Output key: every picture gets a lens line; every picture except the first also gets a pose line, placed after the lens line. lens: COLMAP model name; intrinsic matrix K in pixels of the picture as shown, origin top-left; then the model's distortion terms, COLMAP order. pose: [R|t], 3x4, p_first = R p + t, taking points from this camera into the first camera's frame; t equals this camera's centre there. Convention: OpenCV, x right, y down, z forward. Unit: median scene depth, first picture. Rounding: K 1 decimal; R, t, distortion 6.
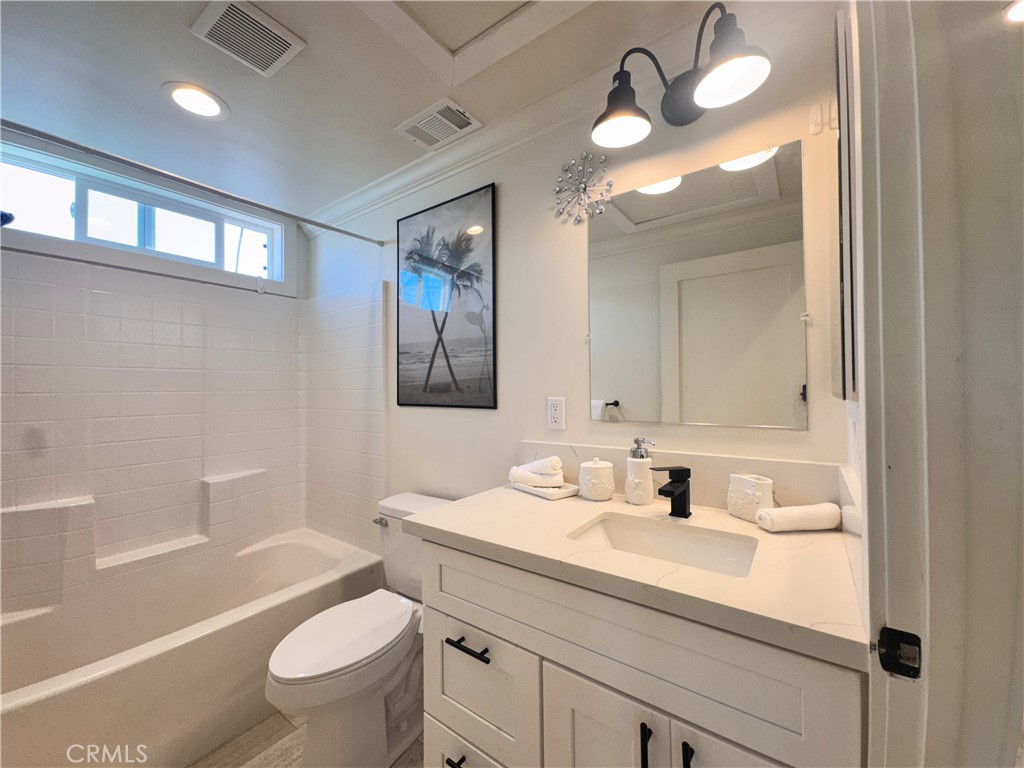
lens RADIAL K [[412.6, 0, 518.8], [0, 412.6, 376.0], [0, 0, 1]] dist [-0.001024, -0.000303]
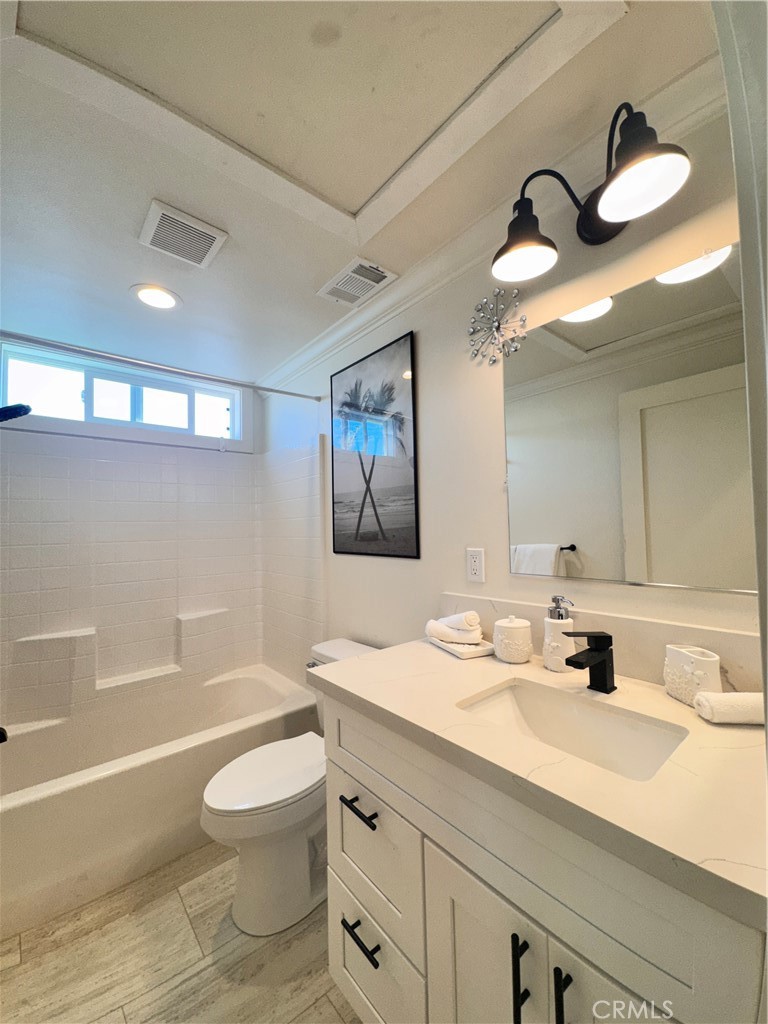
lens RADIAL K [[412.6, 0, 399.1], [0, 412.6, 502.6], [0, 0, 1]] dist [-0.001024, -0.000303]
pose [[0.968461, -0.026589, -0.247742, 0.161264], [0.021490, 0.999498, -0.023265, -0.034679], [0.248236, 0.017207, 0.968547, 0.037012]]
